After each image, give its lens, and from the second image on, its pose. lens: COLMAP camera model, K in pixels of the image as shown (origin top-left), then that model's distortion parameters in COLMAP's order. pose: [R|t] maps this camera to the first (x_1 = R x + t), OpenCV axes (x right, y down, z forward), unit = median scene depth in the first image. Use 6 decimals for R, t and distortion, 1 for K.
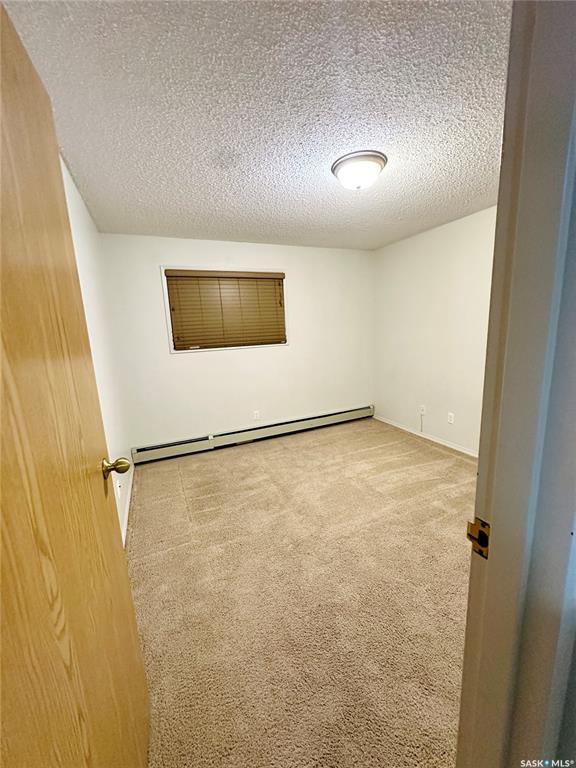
lens RADIAL K [[310.4, 0, 286.7], [0, 310.4, 382.9], [0, 0, 1]] dist [0.001053, 0.000094]
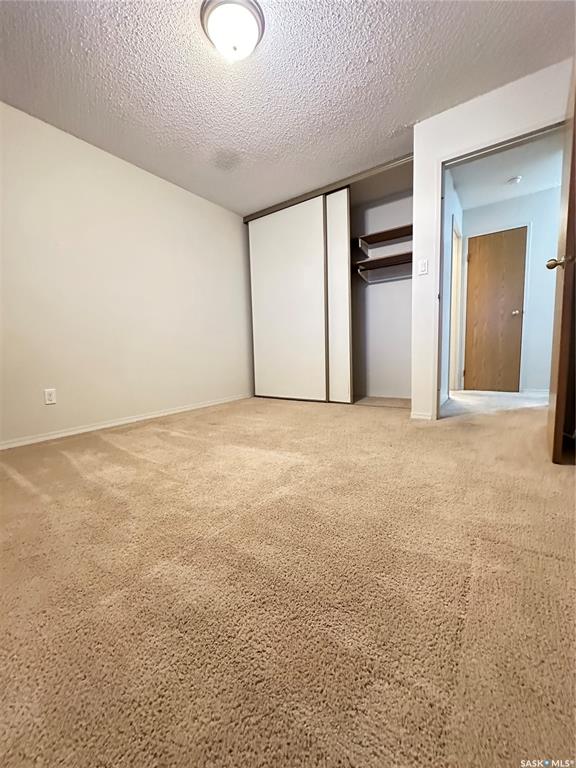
lens RADIAL K [[310.4, 0, 293.7], [0, 310.4, 381.0], [0, 0, 1]] dist [0.001053, 0.000094]
pose [[-0.499739, -0.035911, 0.865431, -0.377865], [0.220641, 0.960903, 0.167280, 0.094629], [-0.837603, 0.274545, -0.472277, 0.944718]]
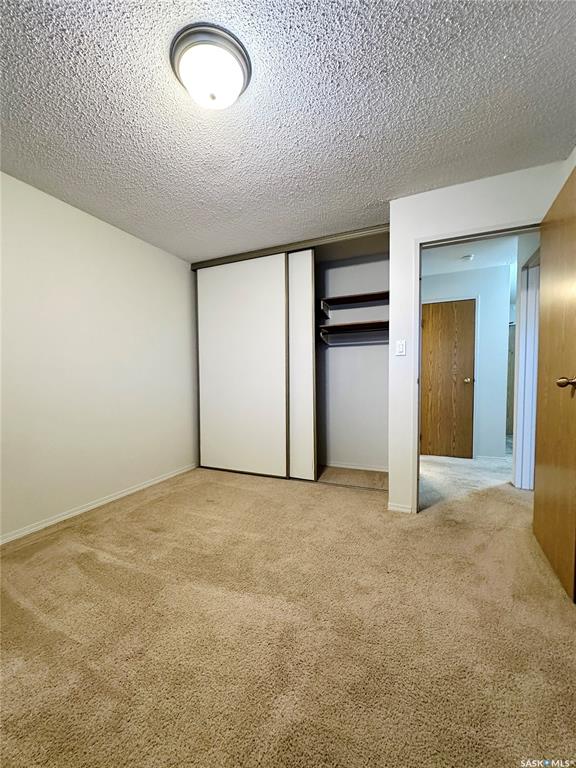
lens RADIAL K [[310.4, 0, 280.8], [0, 310.4, 383.5], [0, 0, 1]] dist [0.001053, 0.000094]
pose [[-0.654442, 0.008788, 0.756061, -0.225226], [0.182466, 0.972215, 0.146641, -0.049950], [-0.733766, 0.233923, -0.637862, 0.915992]]
